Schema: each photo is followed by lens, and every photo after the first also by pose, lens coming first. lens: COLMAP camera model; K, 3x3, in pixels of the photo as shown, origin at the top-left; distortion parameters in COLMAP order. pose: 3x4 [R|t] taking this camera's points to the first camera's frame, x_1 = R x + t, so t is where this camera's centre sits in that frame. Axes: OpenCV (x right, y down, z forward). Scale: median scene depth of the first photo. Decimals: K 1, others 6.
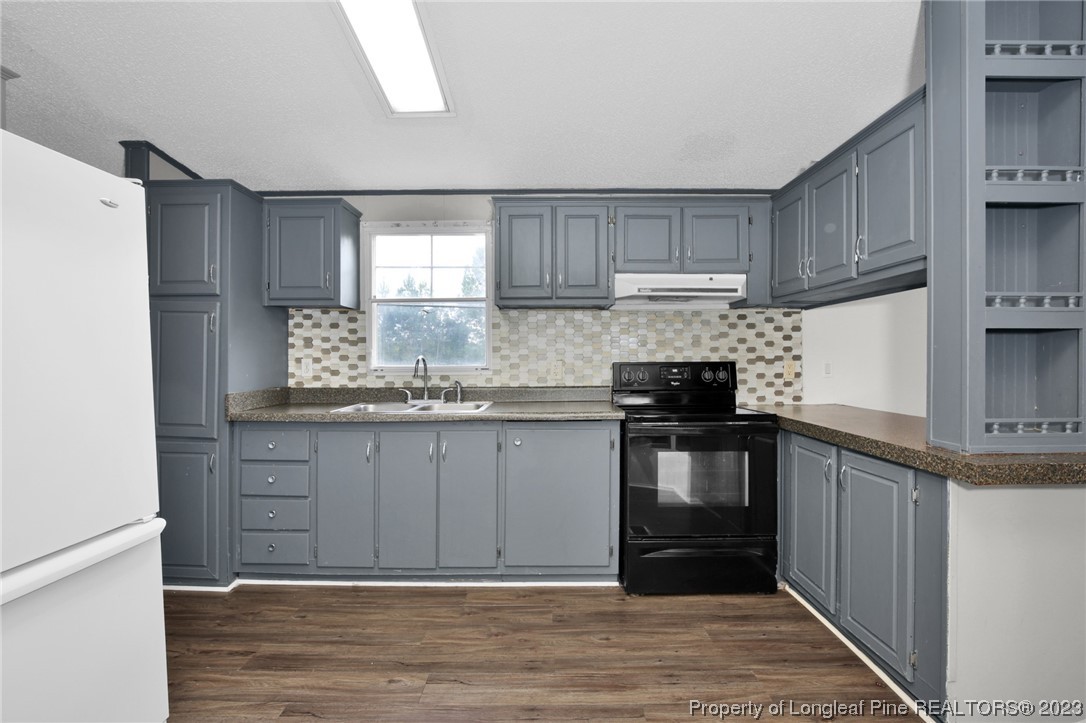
lens RADIAL K [[517.5, 0, 539.5], [0, 517.5, 355.8], [0, 0, 1]] dist [-0.026728, 0.002006]
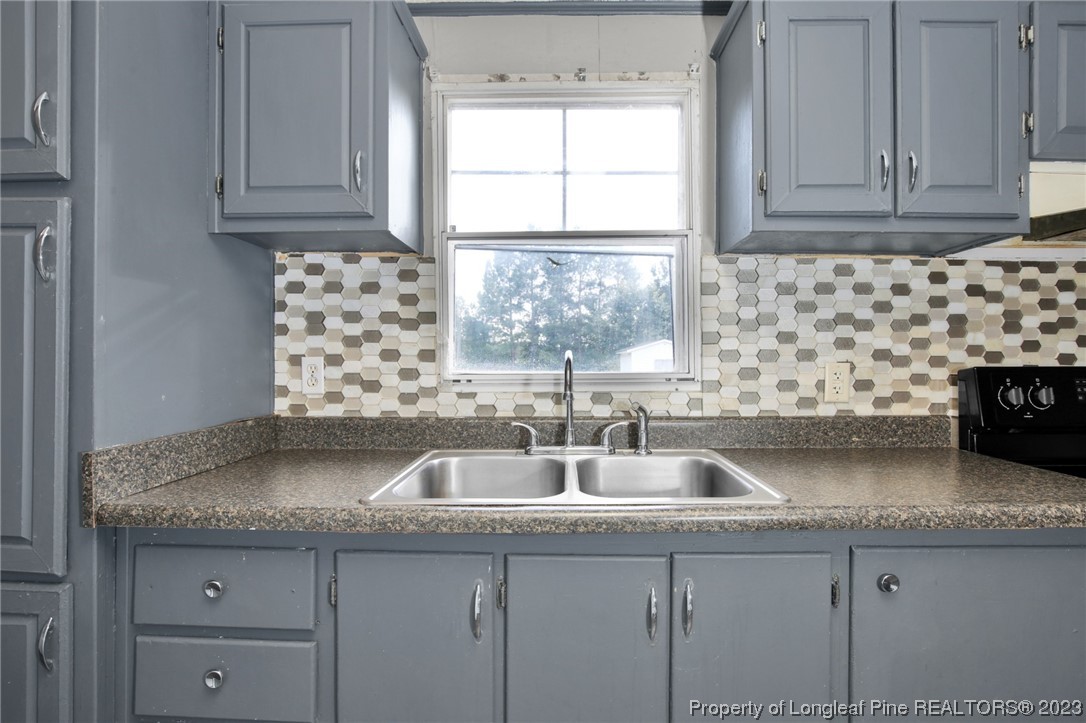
lens RADIAL K [[517.5, 0, 548.9], [0, 517.5, 363.7], [0, 0, 1]] dist [-0.026728, 0.002006]
pose [[0.999946, 0.003523, -0.009751, -0.228368], [-0.003374, 0.999878, 0.015254, 0.004216], [0.009804, -0.015221, 0.999836, 0.524756]]
